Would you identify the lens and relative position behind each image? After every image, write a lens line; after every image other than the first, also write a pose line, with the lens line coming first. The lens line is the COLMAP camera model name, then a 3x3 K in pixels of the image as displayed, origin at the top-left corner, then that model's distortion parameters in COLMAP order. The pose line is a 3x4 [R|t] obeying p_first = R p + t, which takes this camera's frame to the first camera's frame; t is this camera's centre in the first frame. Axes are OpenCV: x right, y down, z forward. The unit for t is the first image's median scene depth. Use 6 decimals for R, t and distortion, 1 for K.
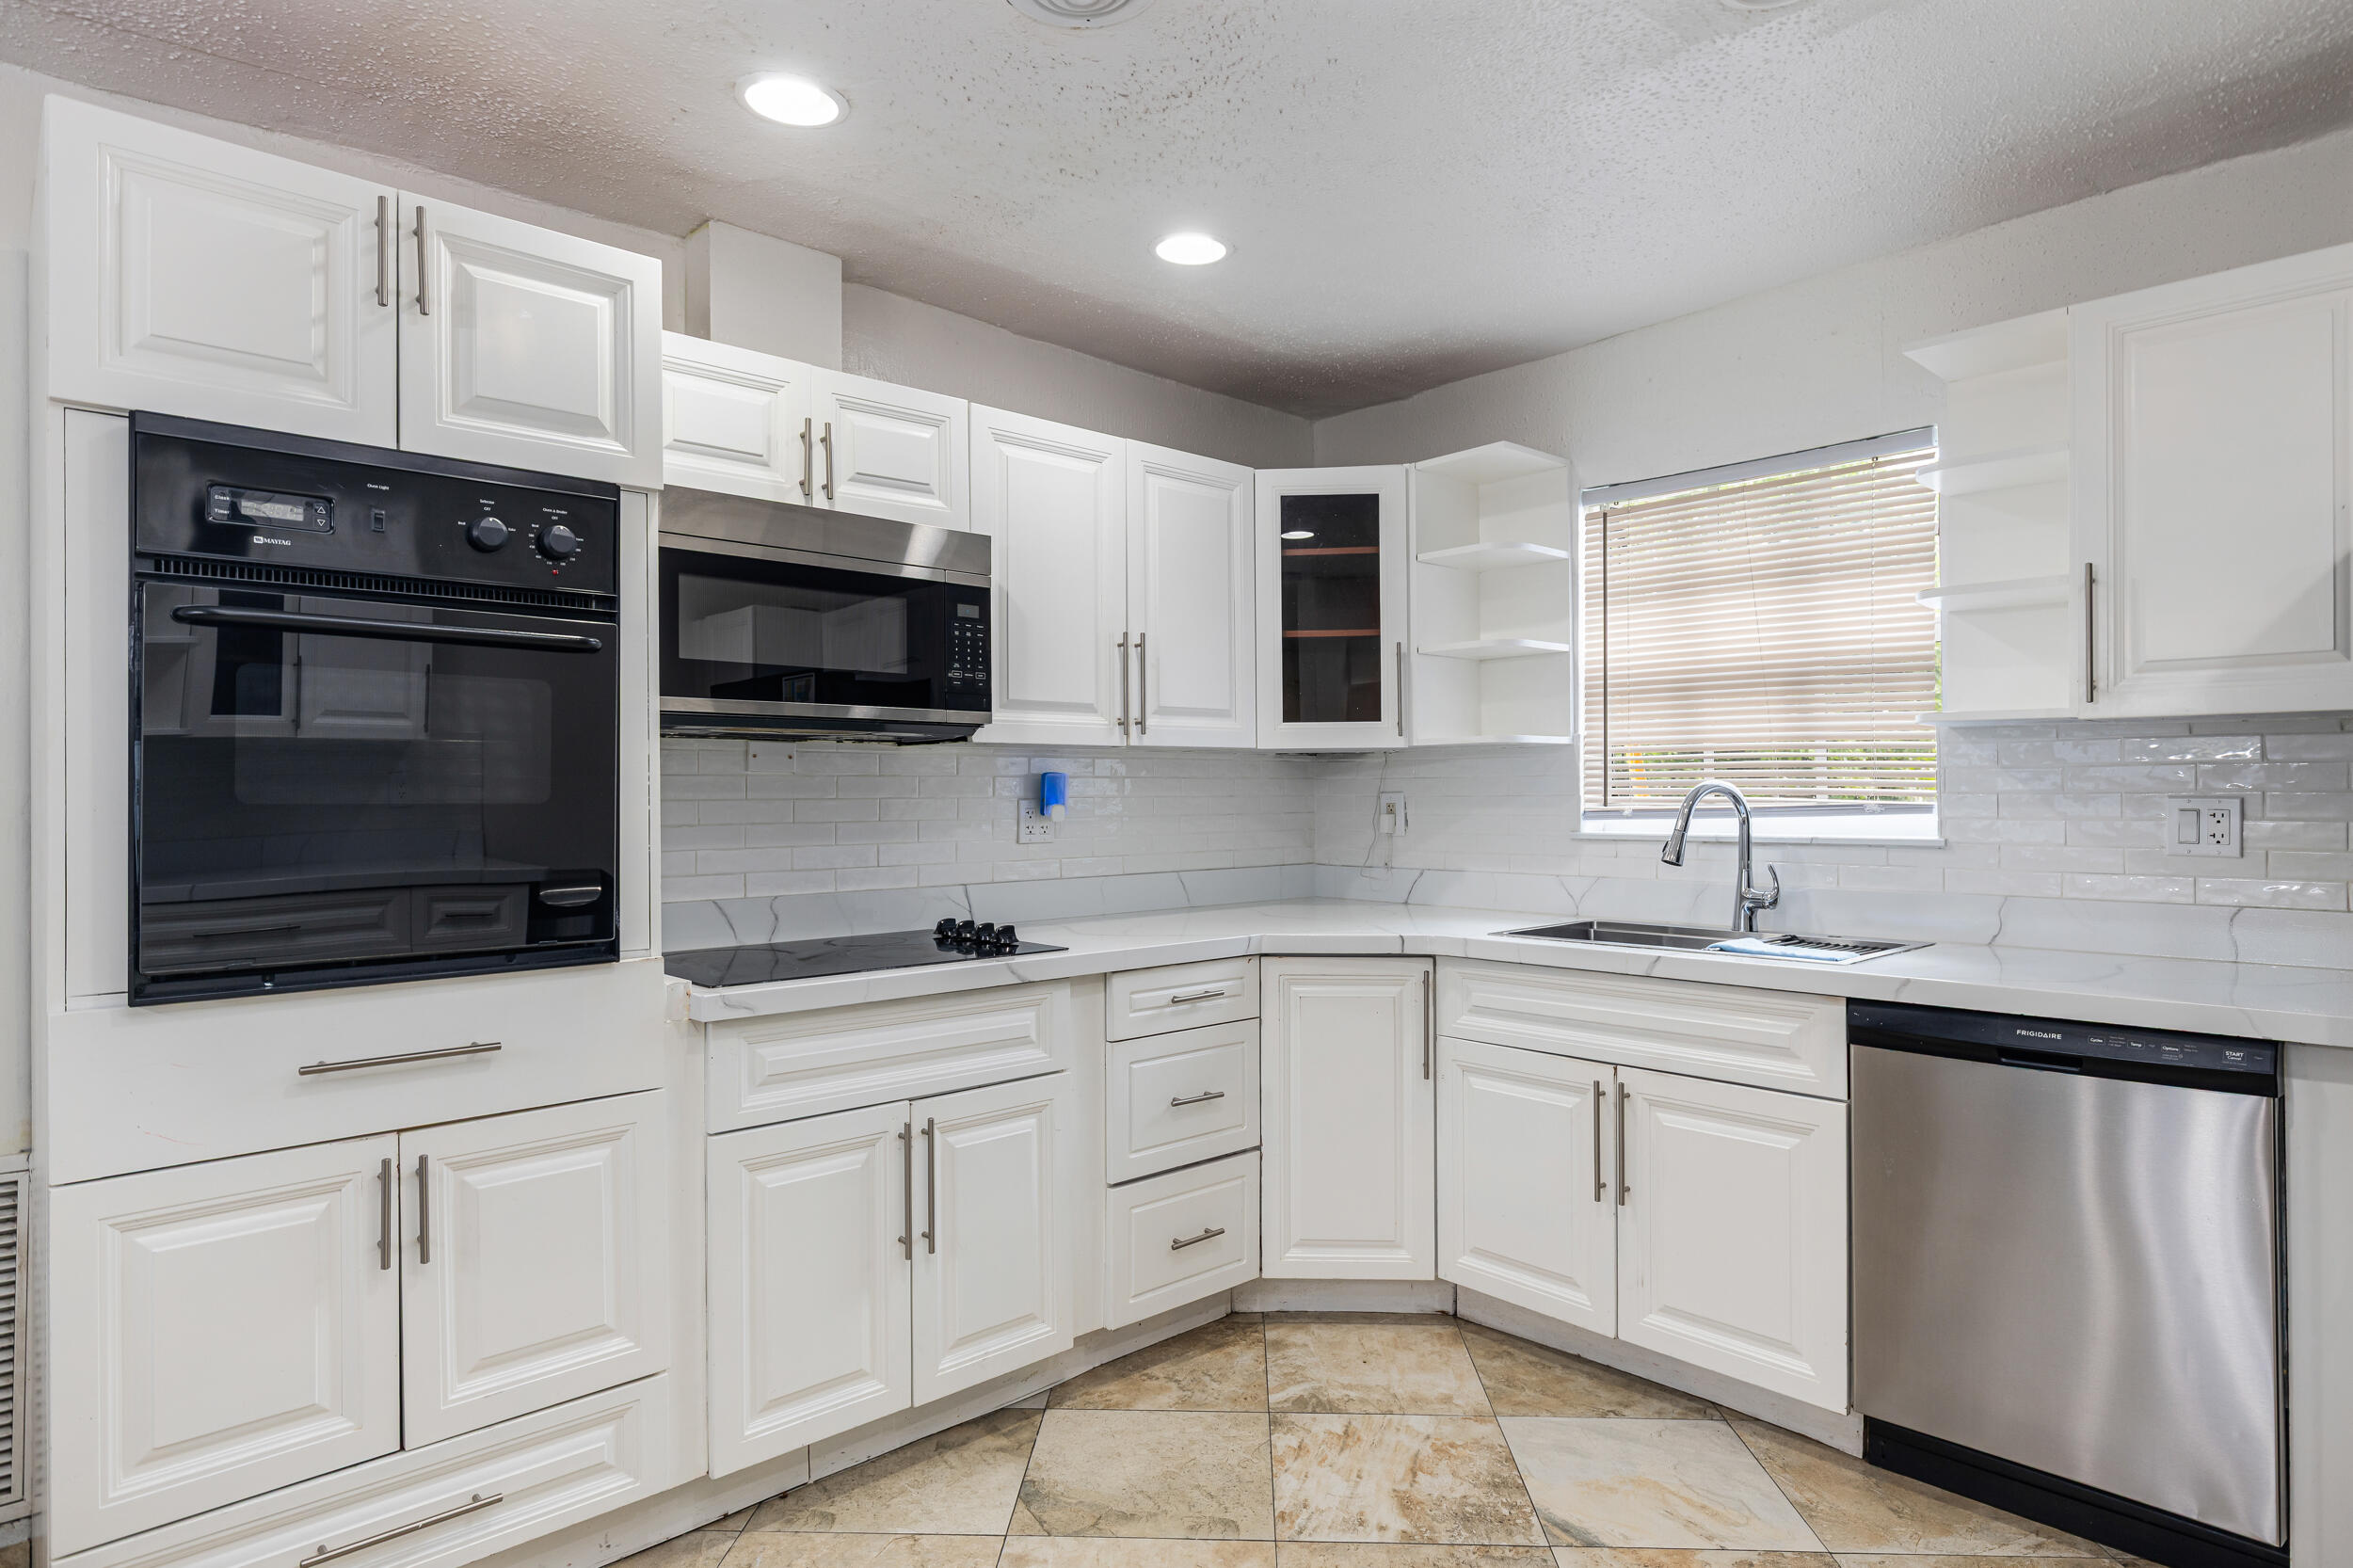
lens RADIAL K [[1300.1, 0, 1173.8], [0, 1300.1, 782.8], [0, 0, 1]] dist [-0.003463, -0.000119]
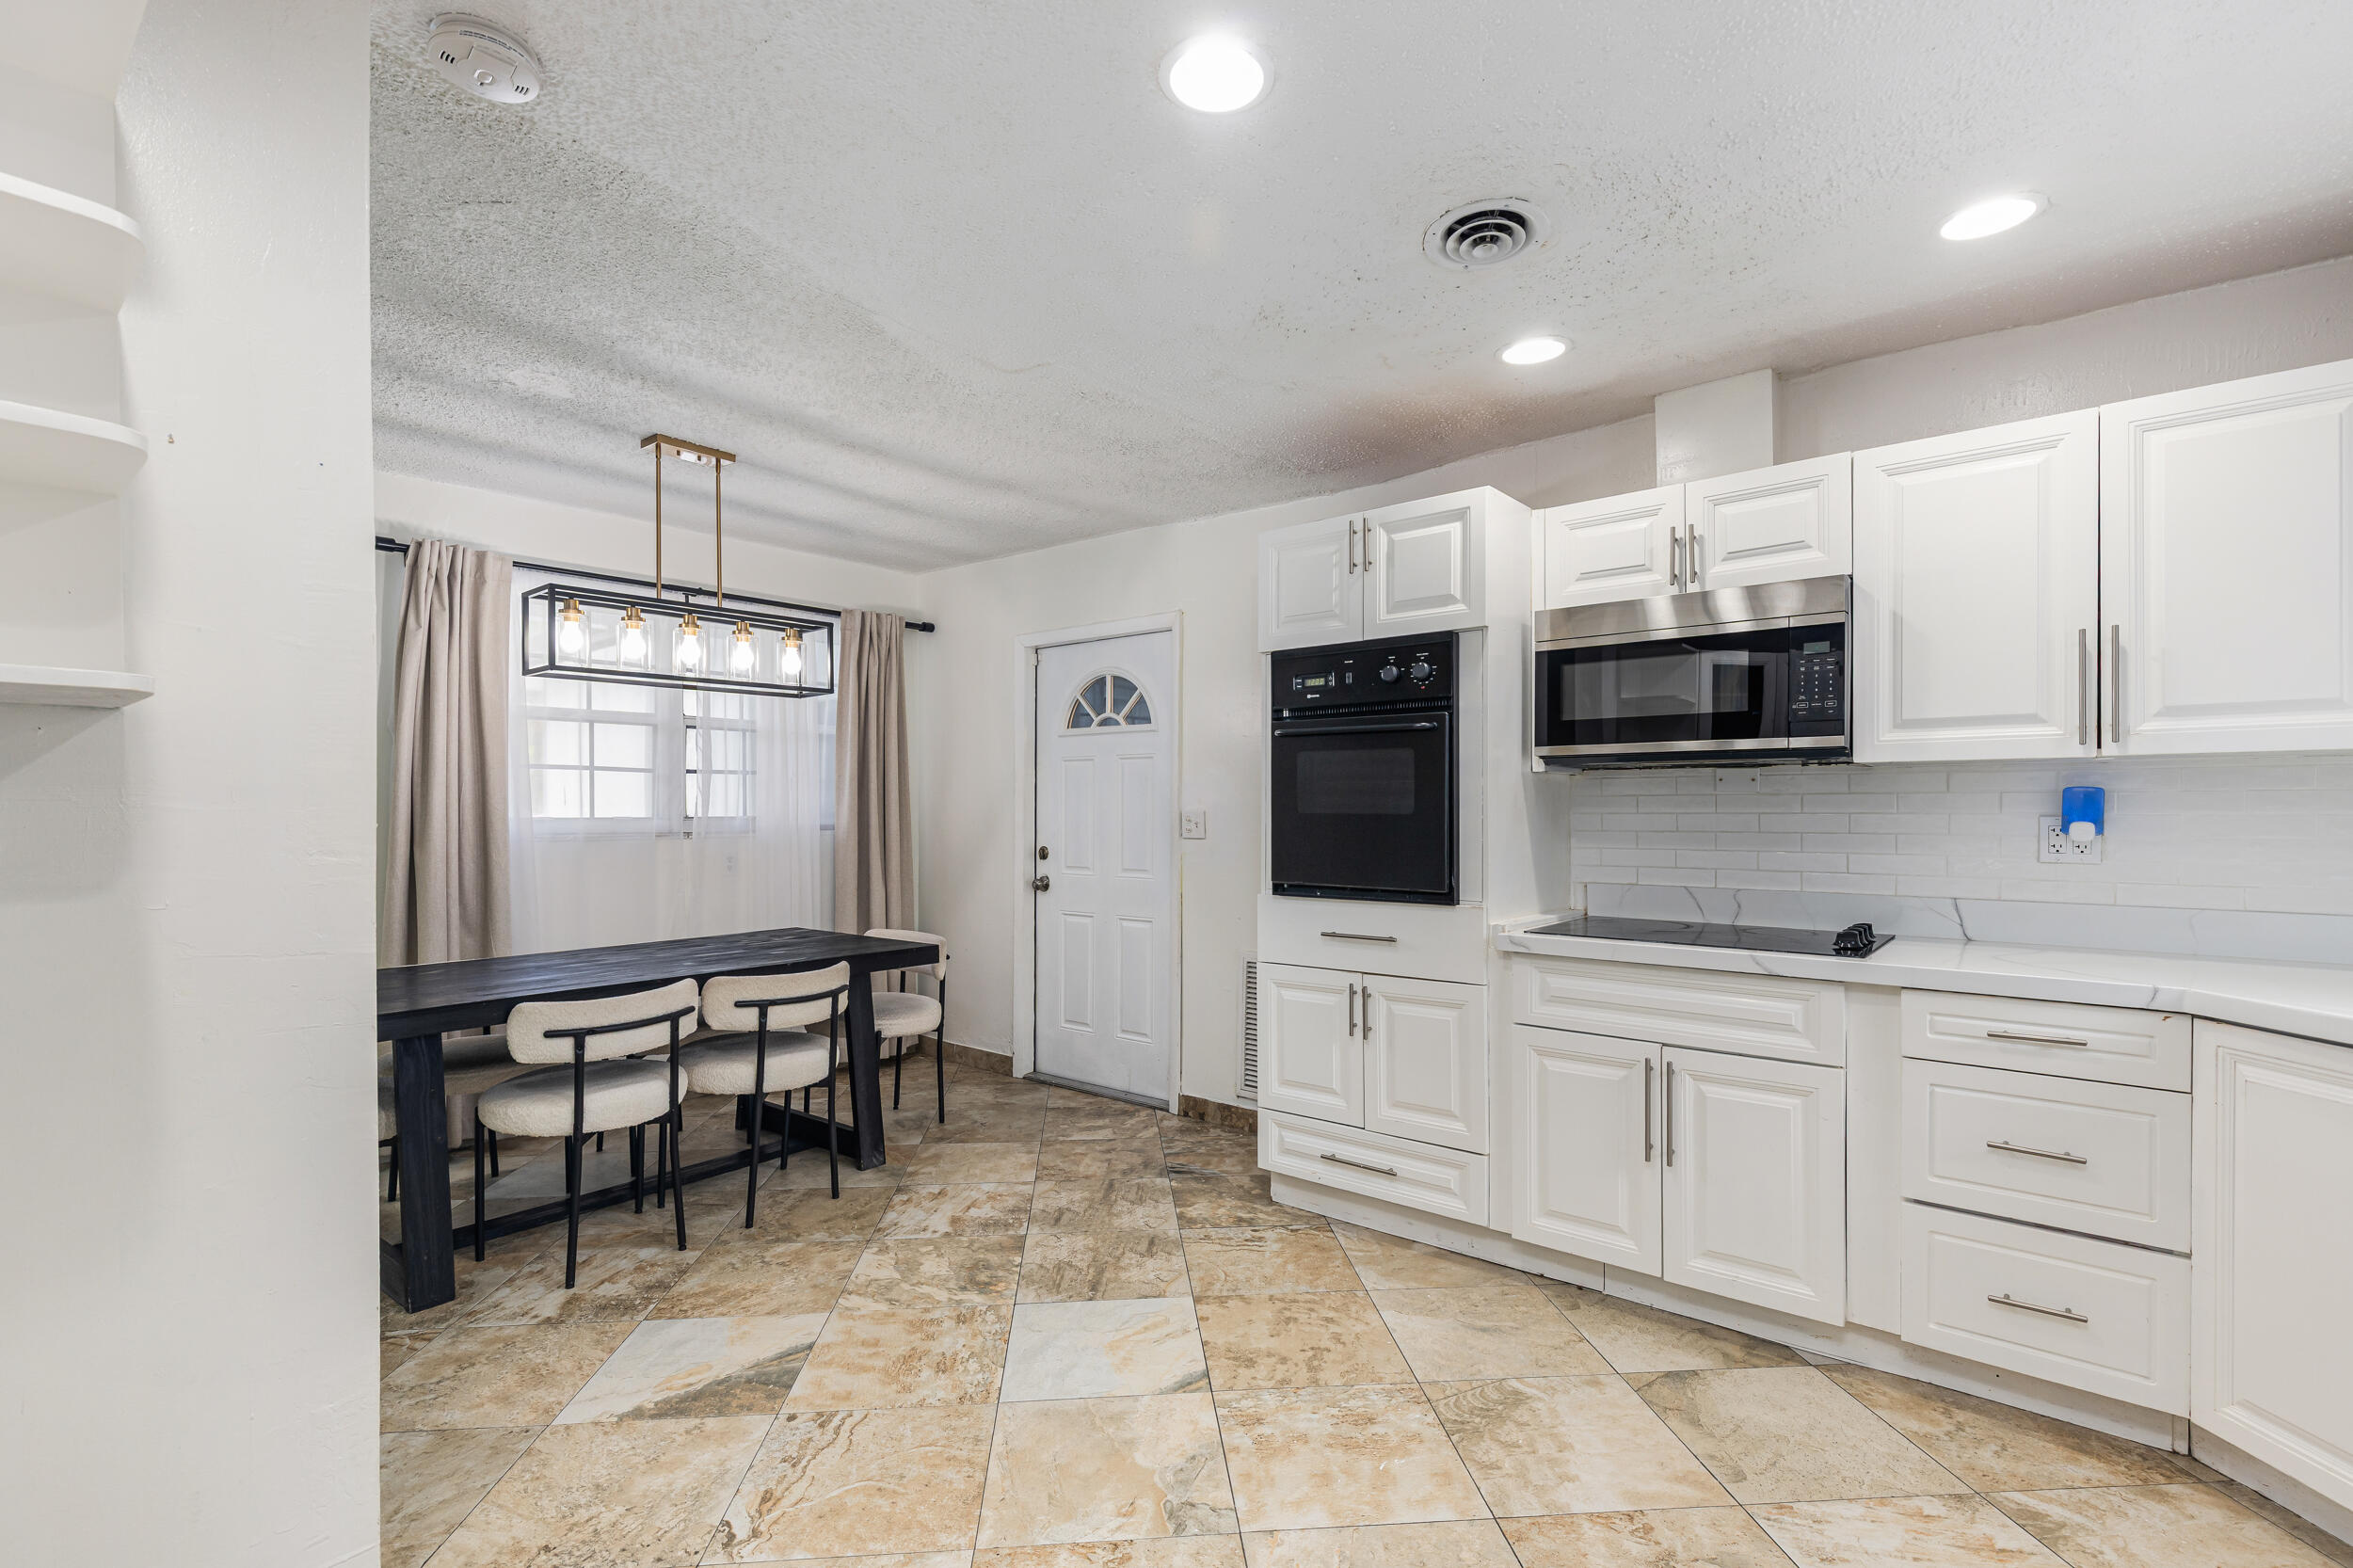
lens RADIAL K [[1071.8, 0, 1185.5], [0, 1071.8, 809.8], [0, 0, 1]] dist [0.003557, 0.001238]
pose [[0.132635, 0.006079, -0.991146, 0.699399], [0.006630, 0.999953, 0.007020, -0.001760], [0.991143, -0.007502, 0.132588, 0.334964]]
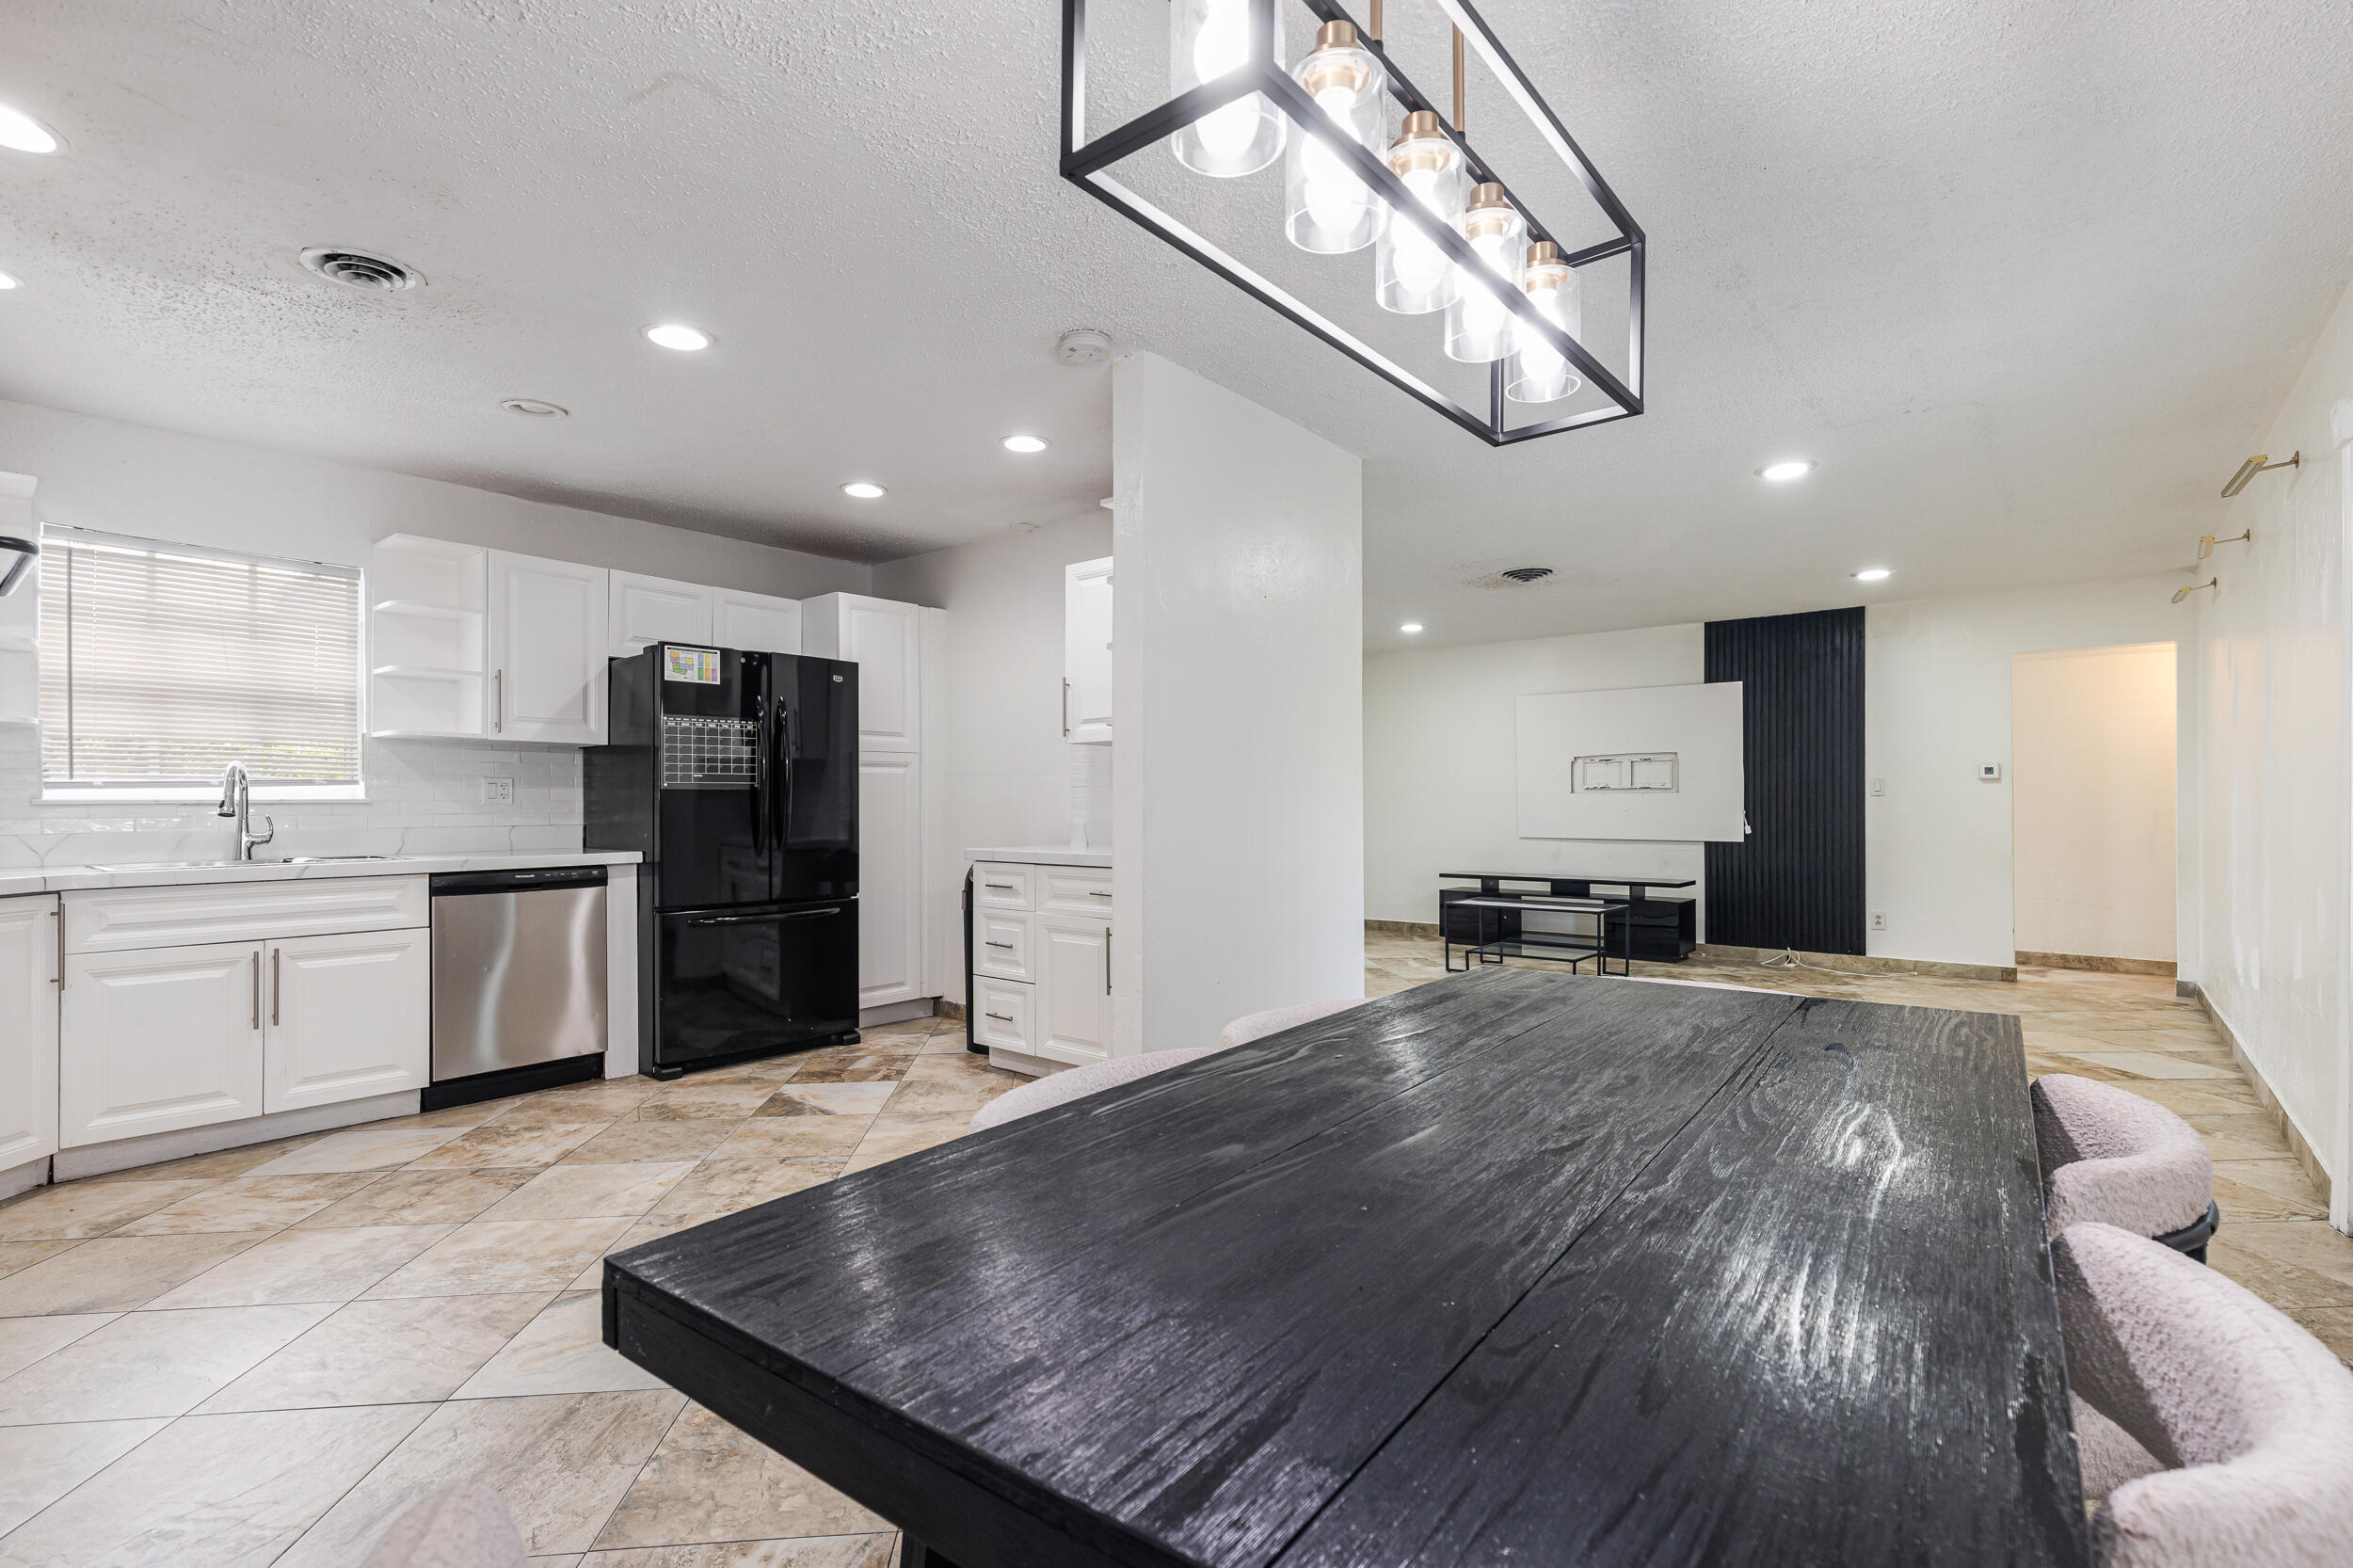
lens RADIAL K [[1071.8, 0, 1180.1], [0, 1071.8, 804.1], [0, 0, 1]] dist [0.003557, 0.001238]
pose [[-0.136829, 0.004751, 0.990583, -1.064531], [-0.004203, 0.999977, -0.005377, 0.054430], [-0.990586, -0.004899, -0.136806, 0.081841]]
